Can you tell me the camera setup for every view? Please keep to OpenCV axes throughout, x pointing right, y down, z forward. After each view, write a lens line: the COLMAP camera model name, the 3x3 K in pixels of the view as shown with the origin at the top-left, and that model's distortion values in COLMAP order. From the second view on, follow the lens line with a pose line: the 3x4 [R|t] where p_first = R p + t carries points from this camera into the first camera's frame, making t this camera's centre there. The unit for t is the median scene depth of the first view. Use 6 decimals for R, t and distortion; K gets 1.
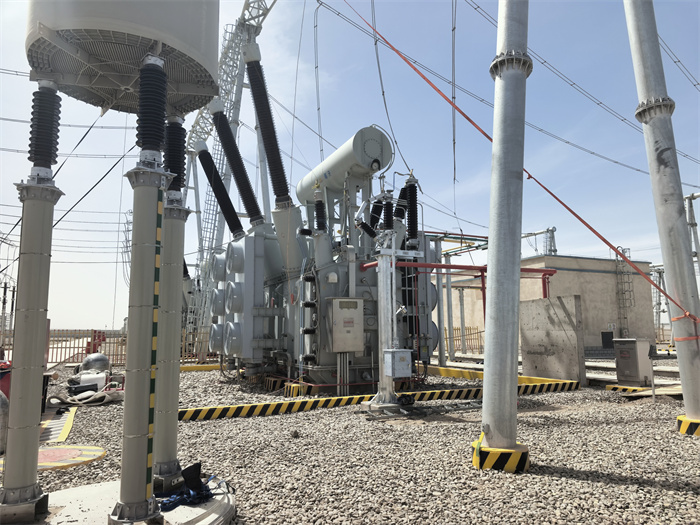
lens RADIAL K [[495.4, 0, 354.8], [0, 495.4, 268.5], [0, 0, 1]] dist [0.040629, -0.042872]
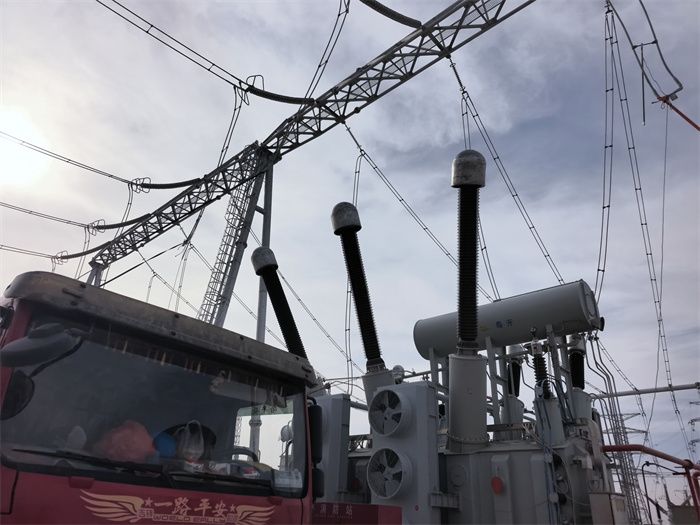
lens RADIAL K [[495.4, 0, 350.3], [0, 495.4, 264.1], [0, 0, 1]] dist [0.040629, -0.042872]
pose [[0.940544, 0.201808, 0.273224, -0.600600], [-0.104341, 0.937135, -0.333003, 0.024440], [-0.323250, 0.284695, 0.902473, 0.331755]]
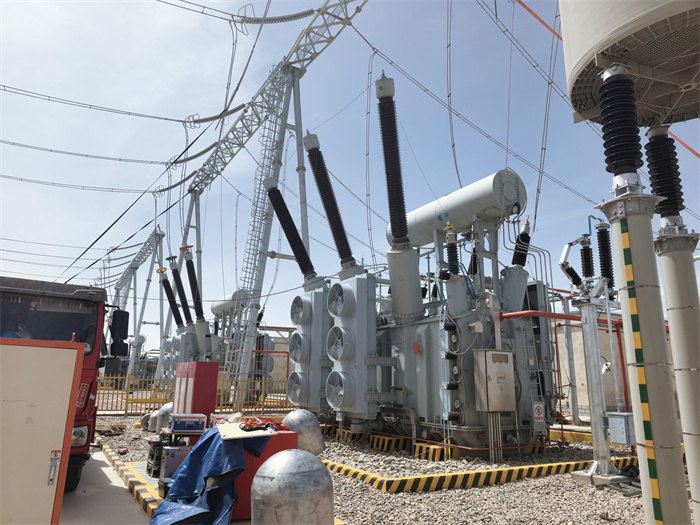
lens RADIAL K [[495.4, 0, 346.3], [0, 495.4, 267.3], [0, 0, 1]] dist [0.040629, -0.042872]
pose [[0.997784, 0.034761, 0.056734, -0.317996], [-0.029274, 0.995064, -0.094823, 0.002688], [-0.059750, 0.092953, 0.993876, 0.086459]]
